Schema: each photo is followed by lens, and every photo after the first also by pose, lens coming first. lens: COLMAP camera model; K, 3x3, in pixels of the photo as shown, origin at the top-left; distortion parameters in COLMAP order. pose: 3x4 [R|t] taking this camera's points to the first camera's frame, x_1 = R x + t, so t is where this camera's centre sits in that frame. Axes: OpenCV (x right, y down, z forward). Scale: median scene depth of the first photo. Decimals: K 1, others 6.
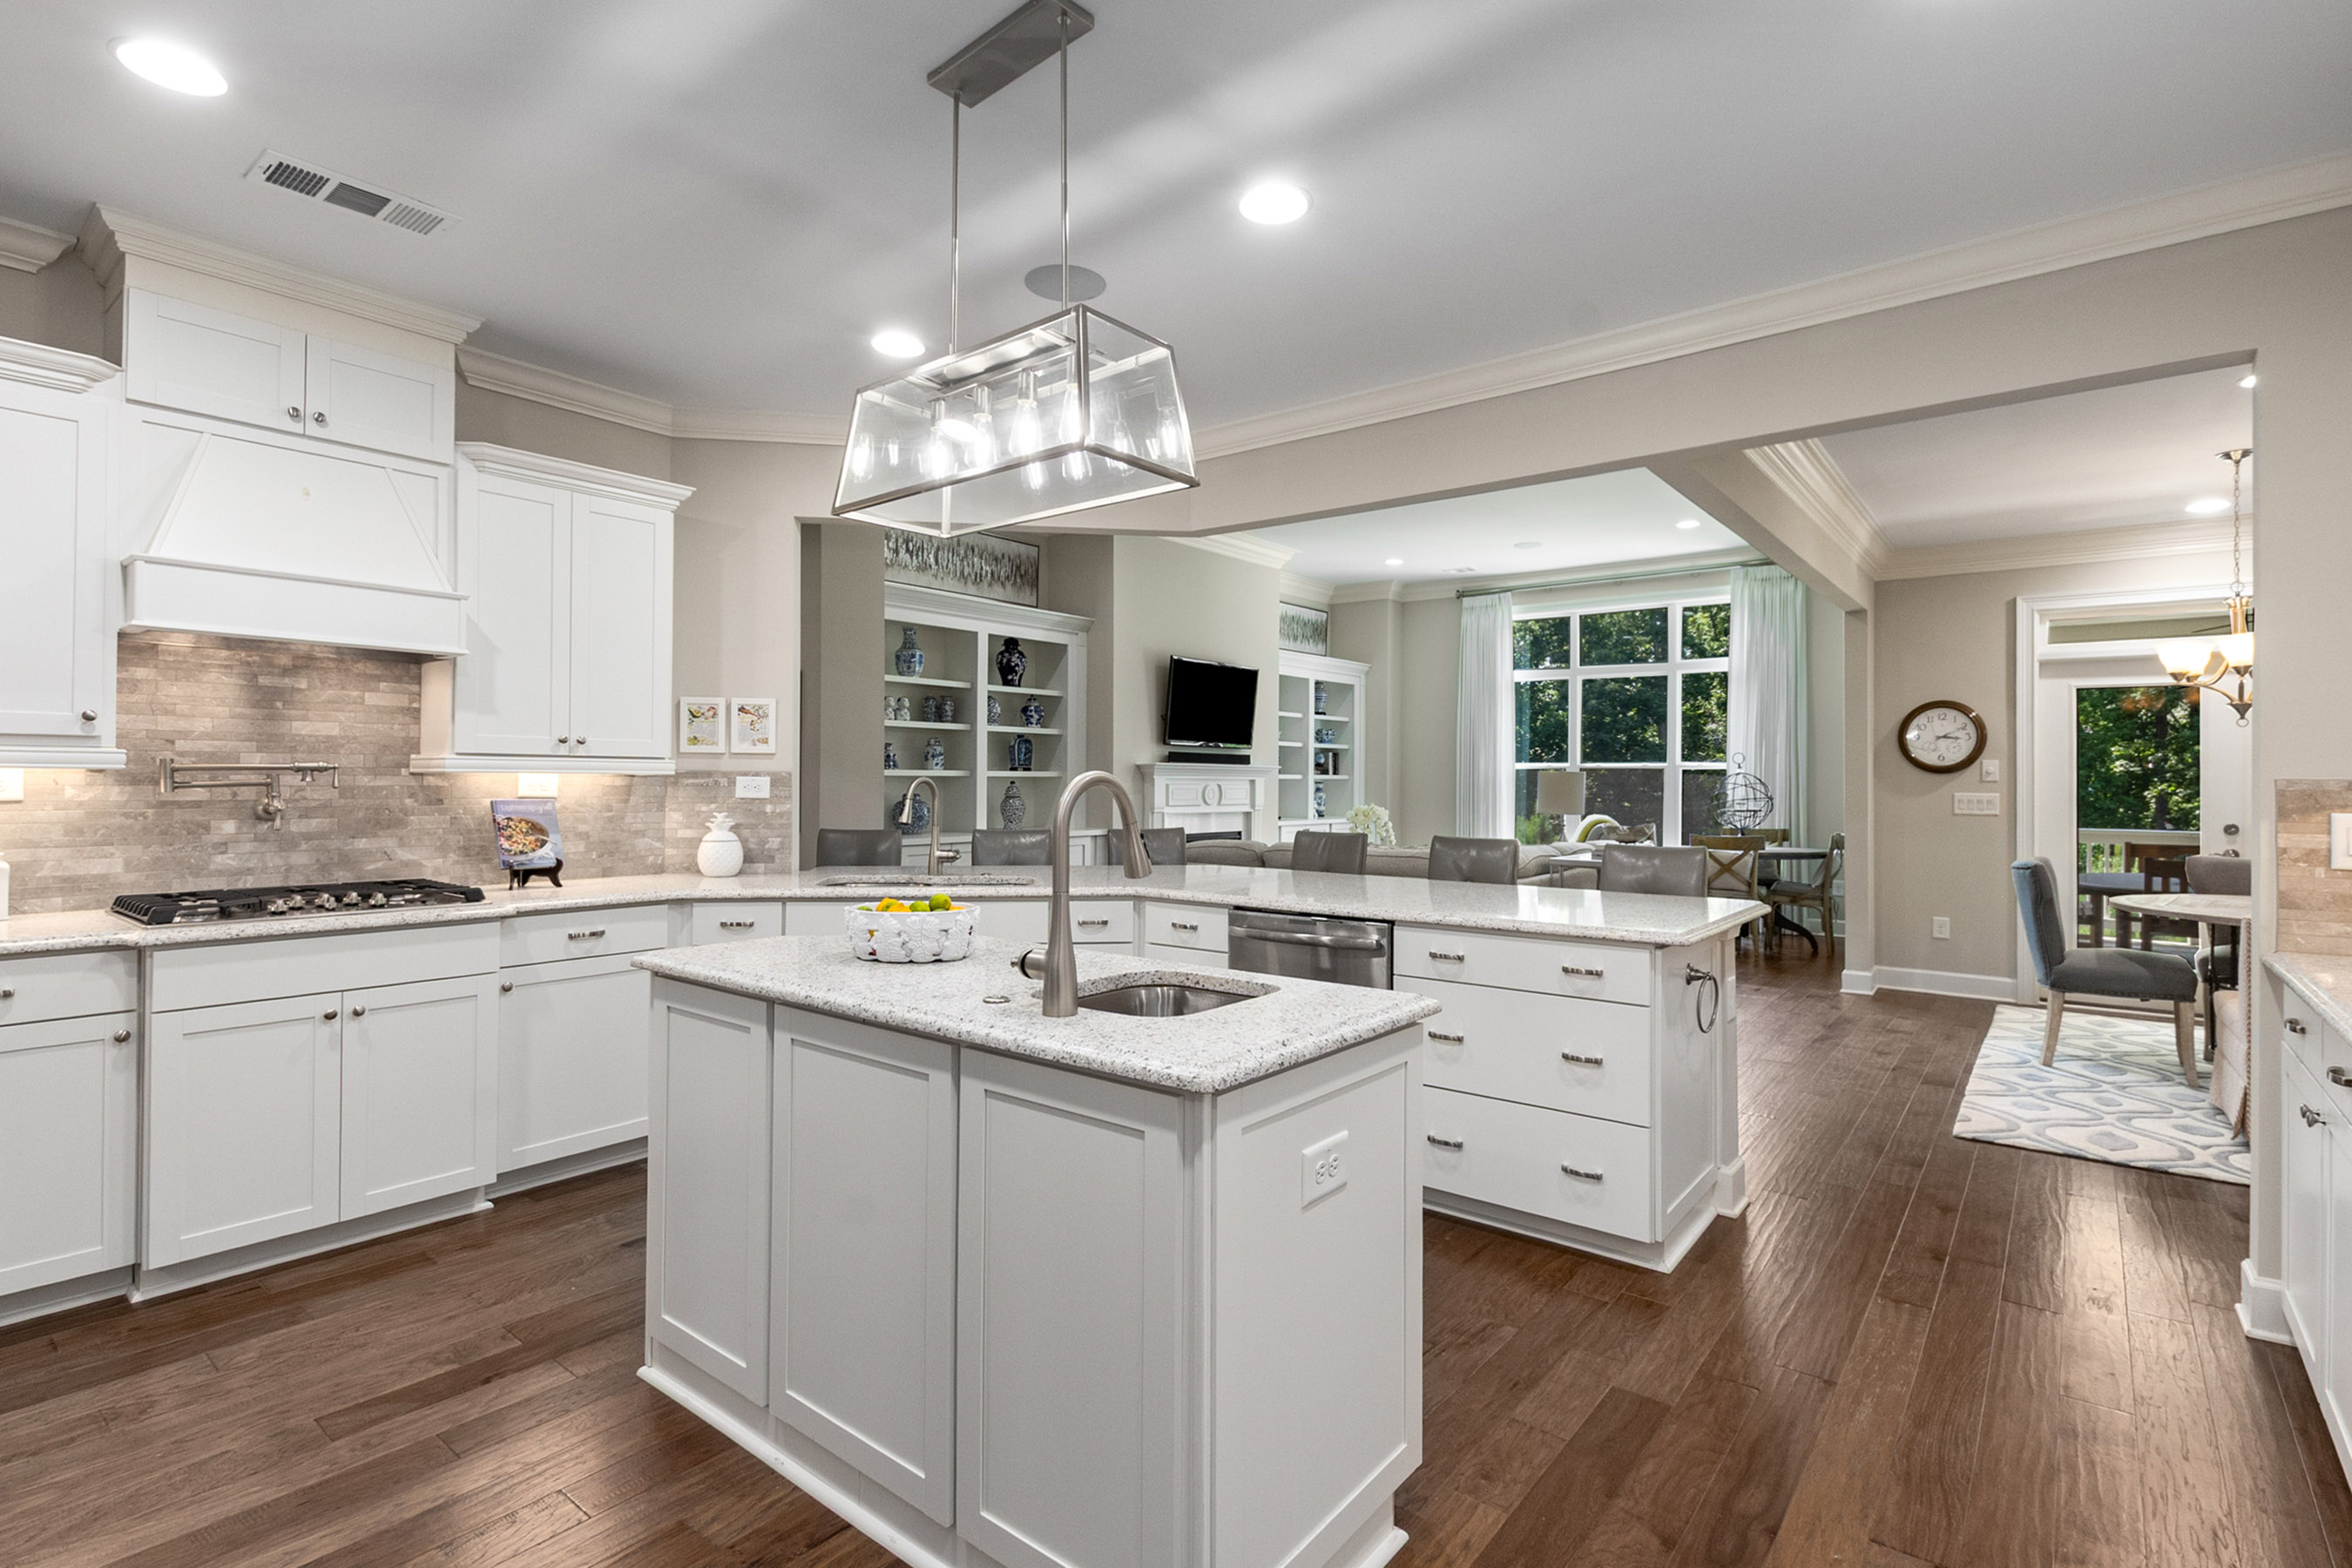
lens RADIAL K [[1119.4, 0, 1184.2], [0, 1119.4, 773.6], [0, 0, 1]] dist [0.012755, -0.001770]
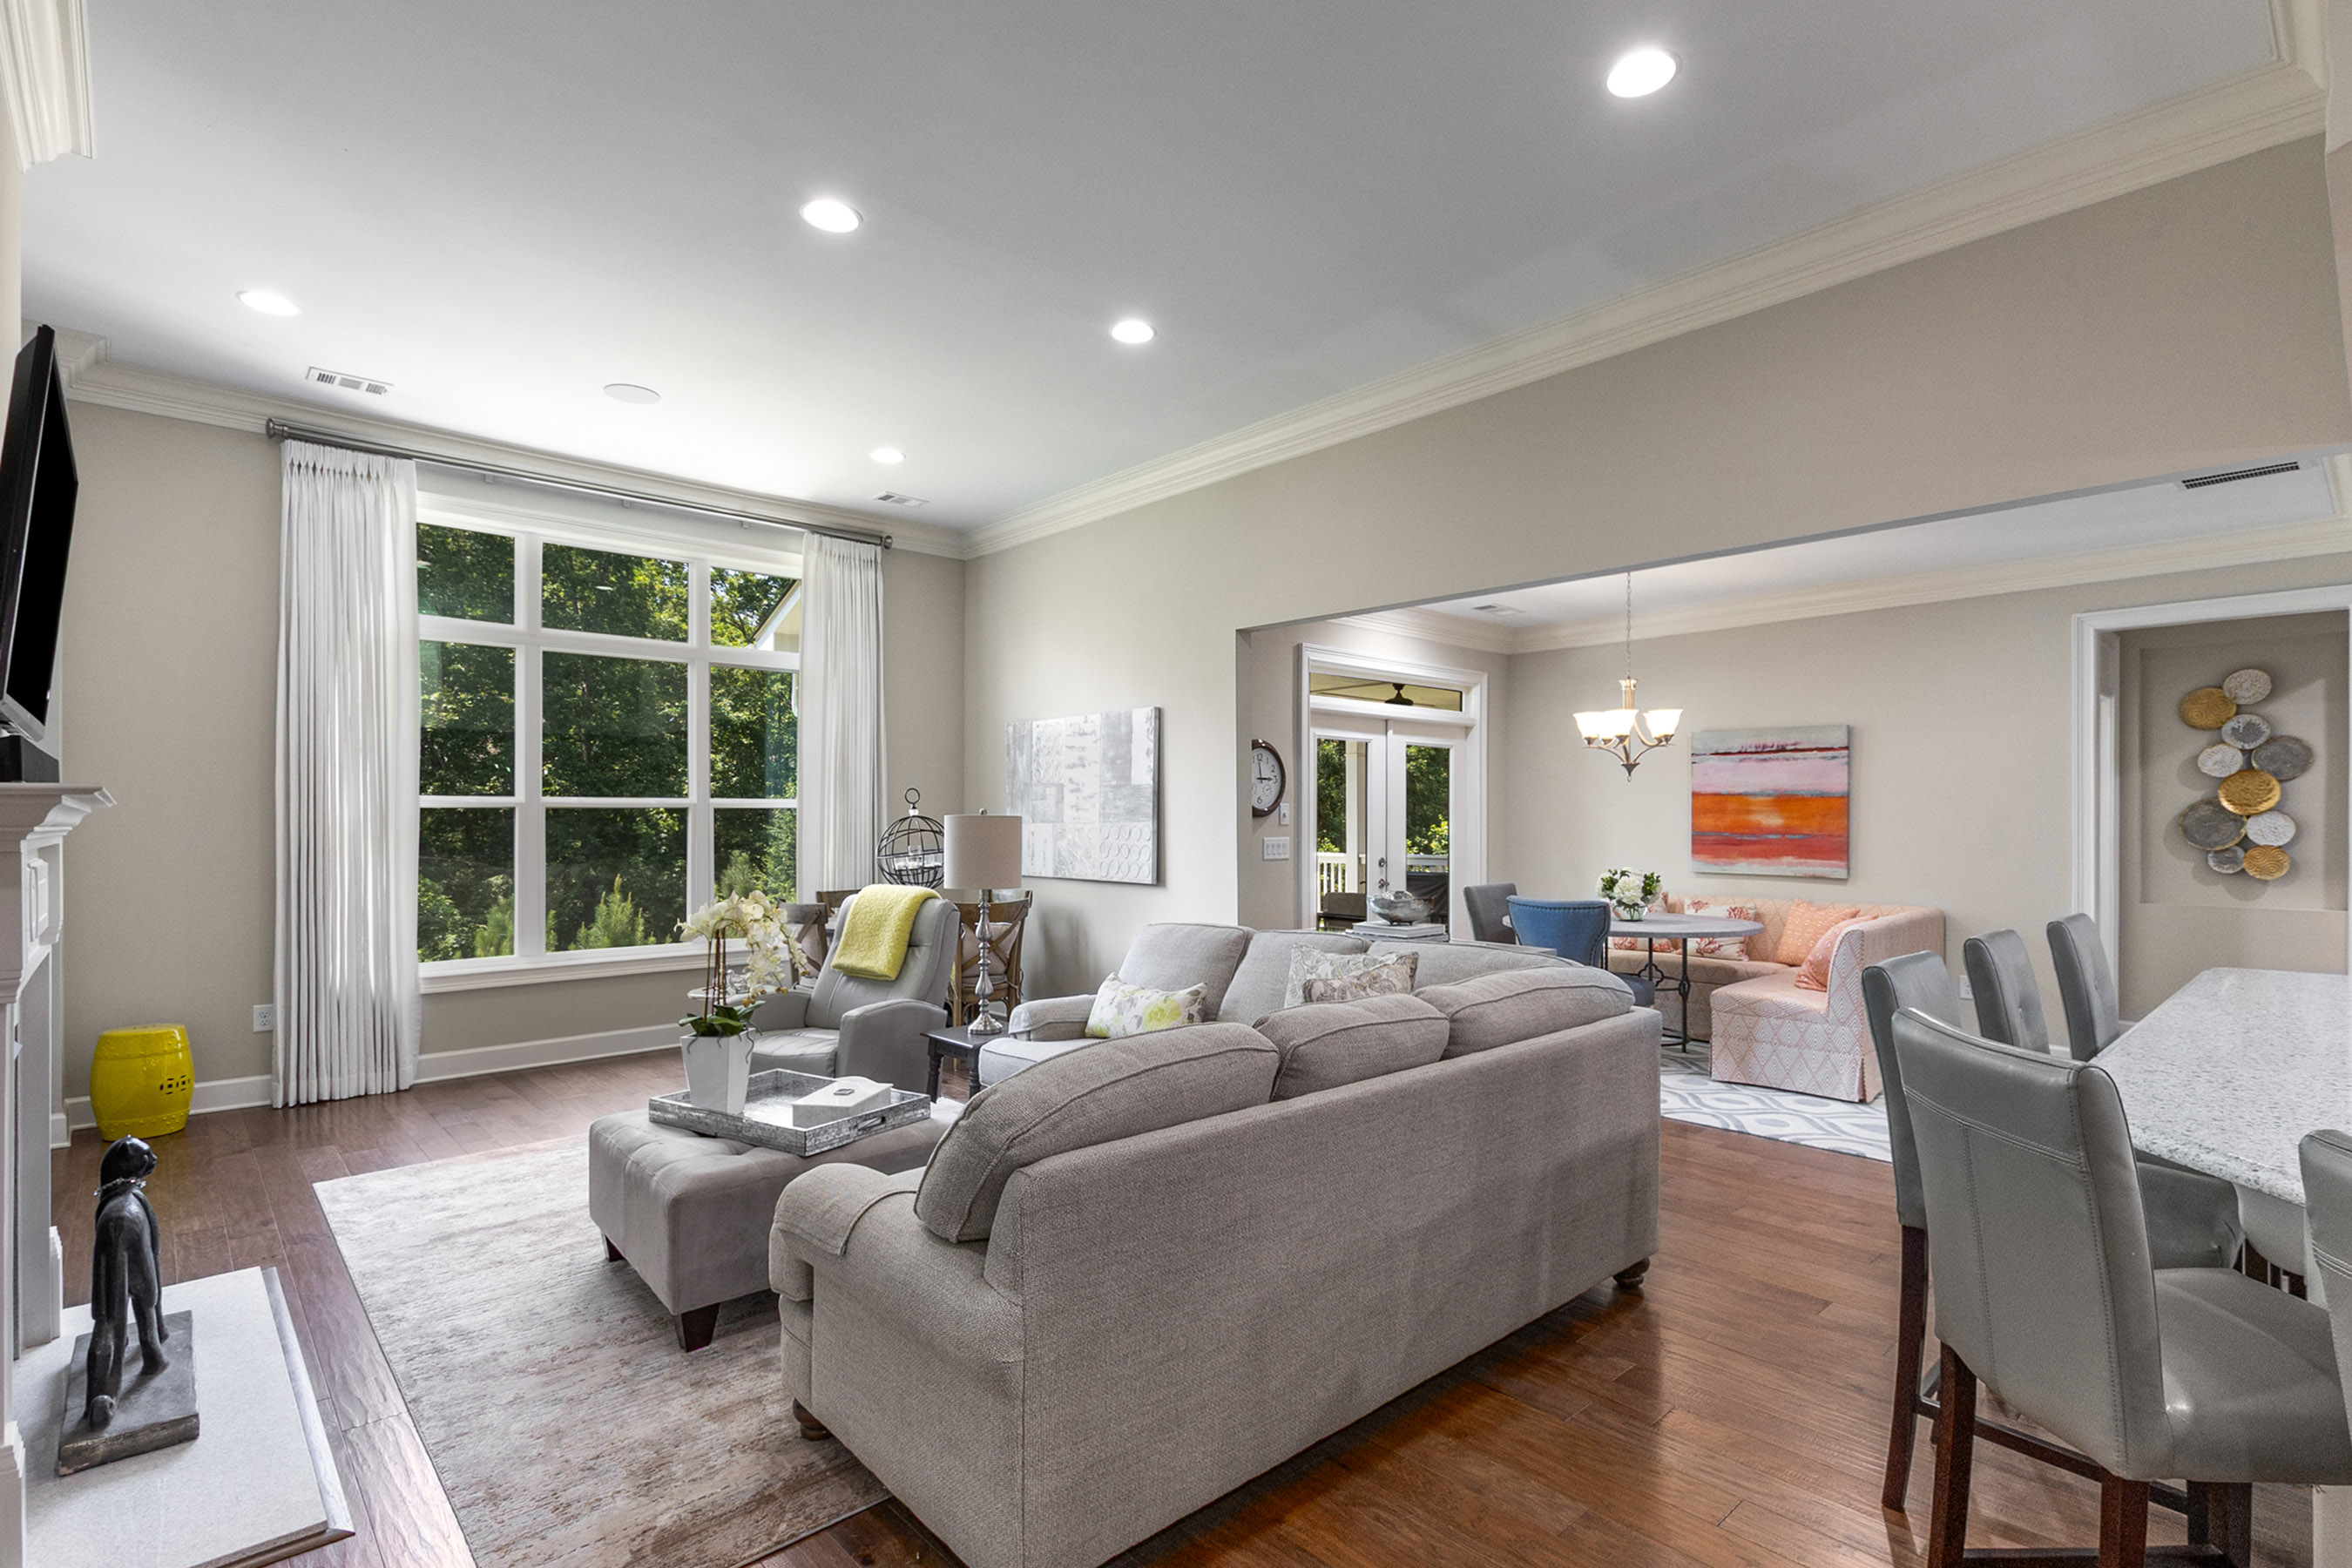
lens RADIAL K [[1119.4, 0, 1225.3], [0, 1119.4, 823.2], [0, 0, 1]] dist [0.012755, -0.001770]
pose [[0.142006, -0.011847, 0.989795, -0.381861], [-0.003637, 0.999915, 0.012490, -0.009121], [-0.989859, -0.005373, 0.141951, 1.271221]]
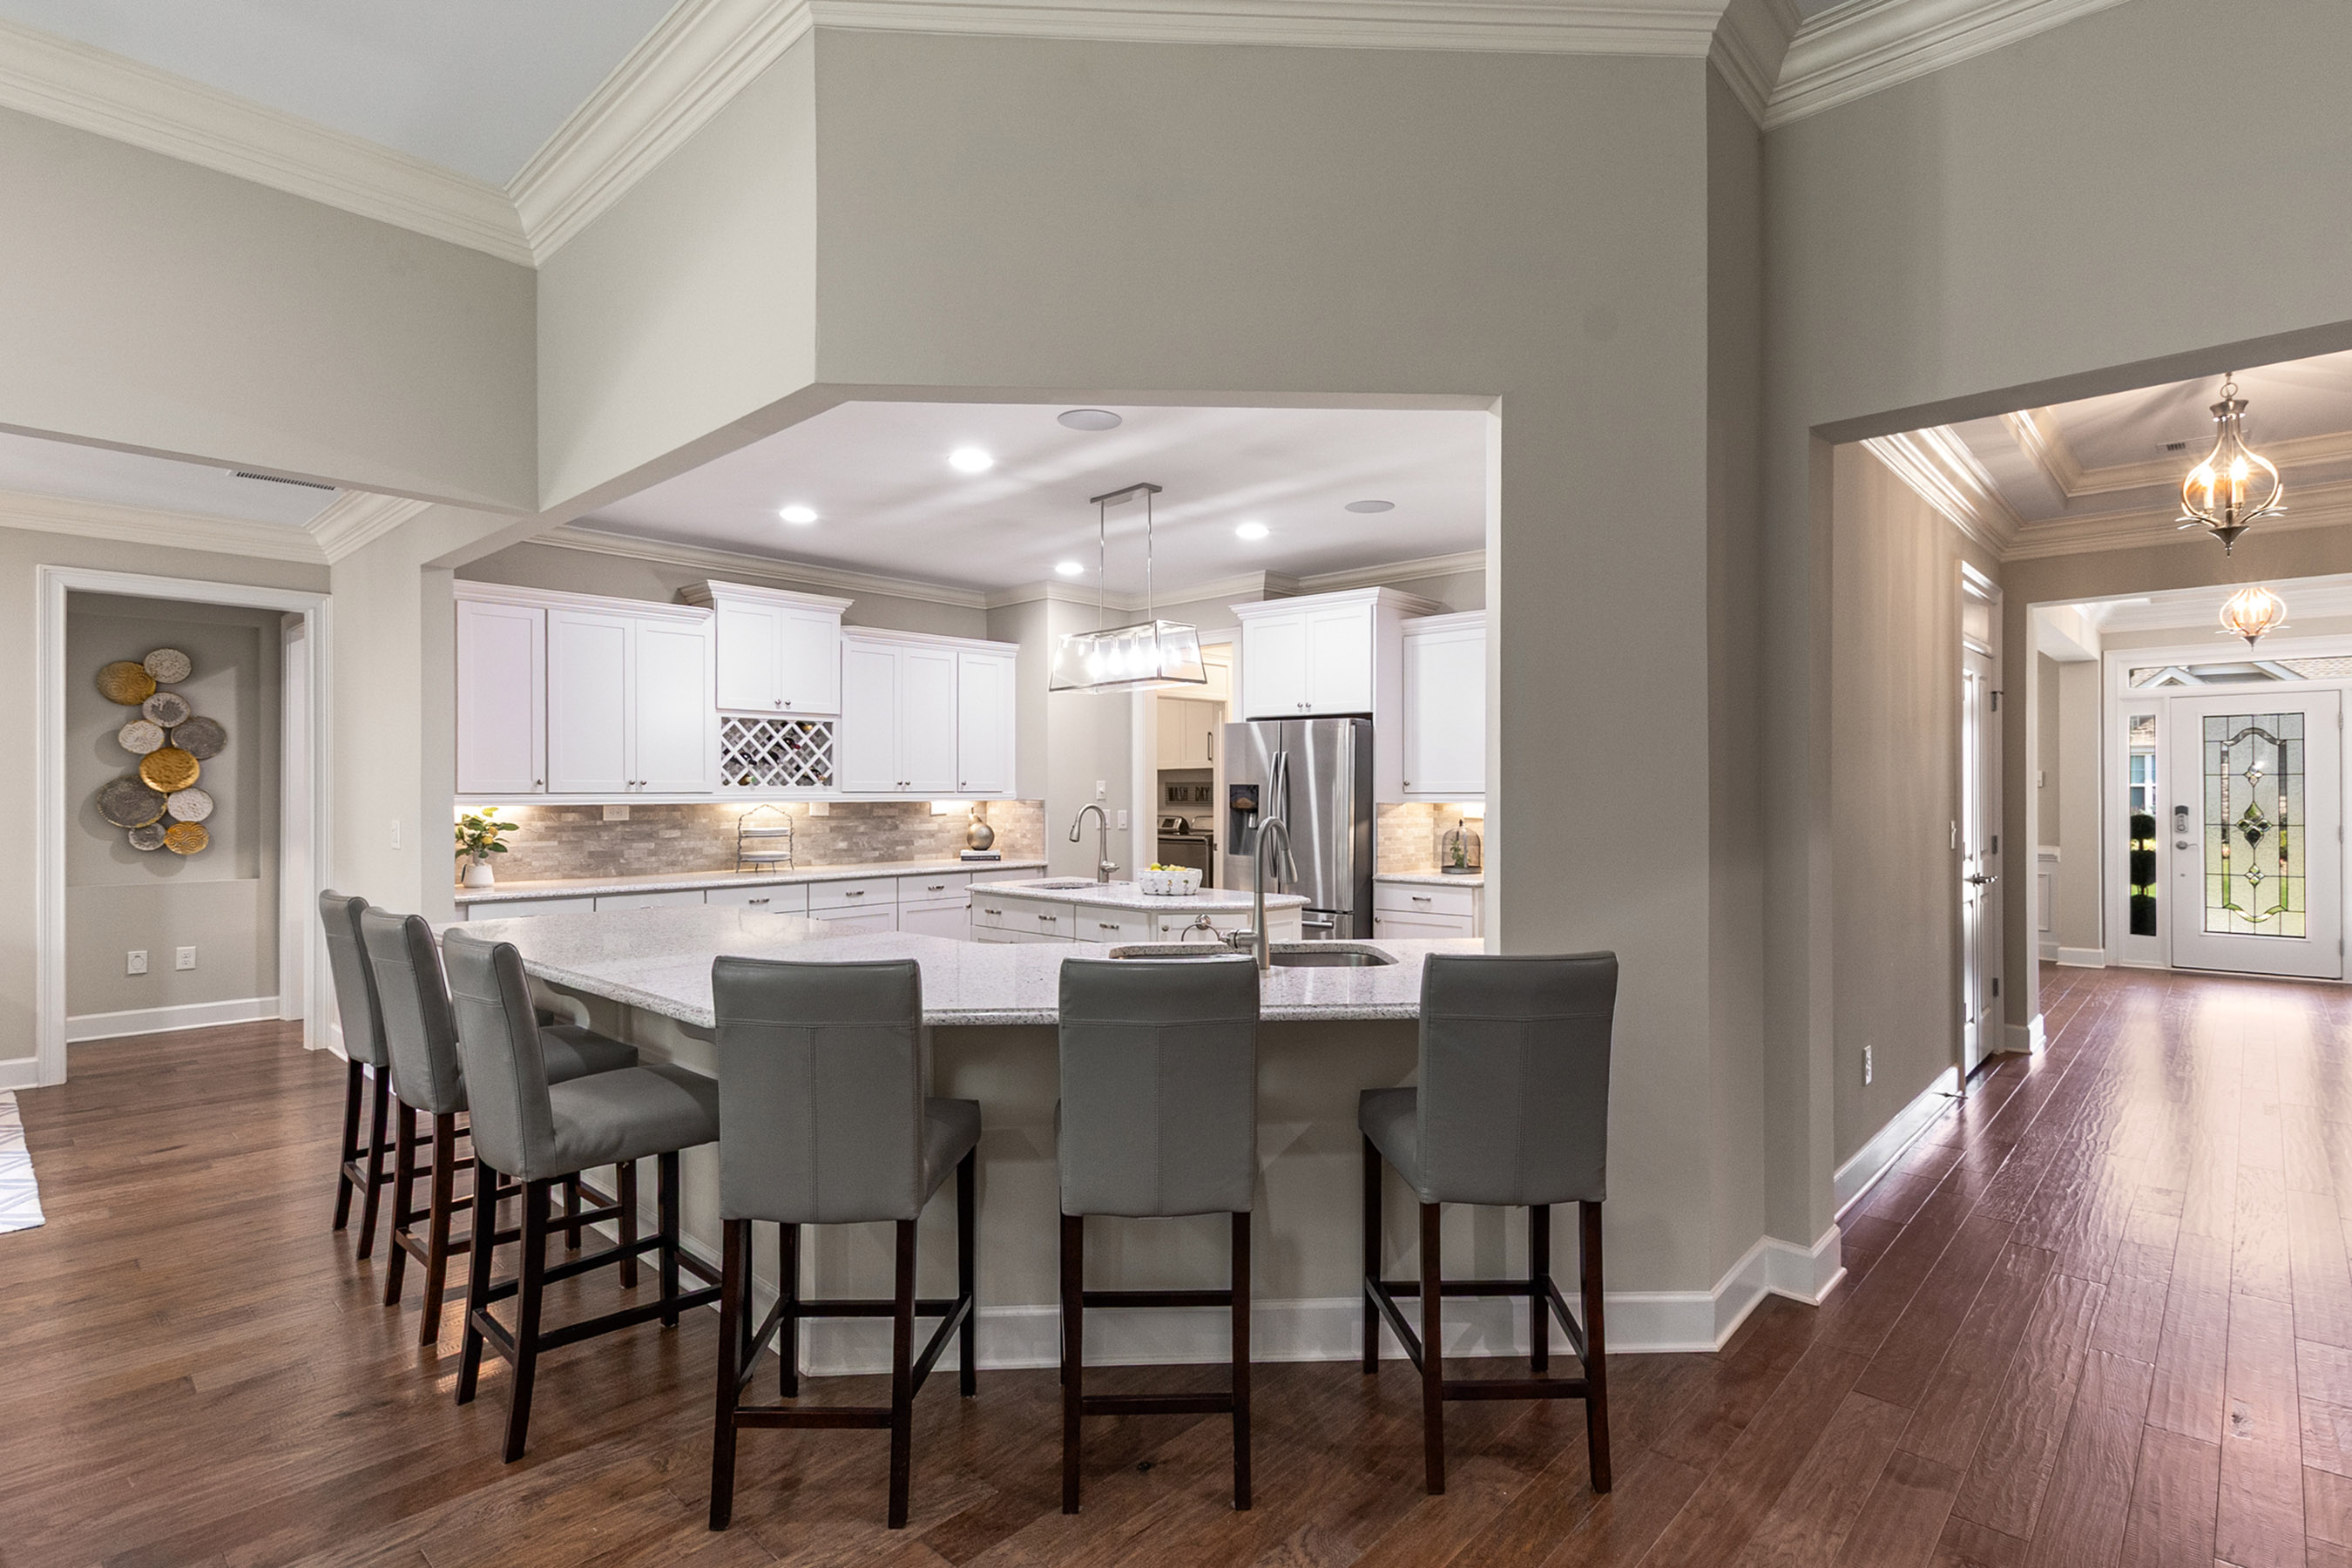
lens RADIAL K [[1119.4, 0, 1174.1], [0, 1119.4, 796.6], [0, 0, 1]] dist [0.012755, -0.001770]
pose [[-0.995469, -0.005814, 0.094909, -0.217540], [-0.005842, 0.999983, -0.000024, -0.008099], [-0.094907, -0.000578, -0.995486, 1.508757]]
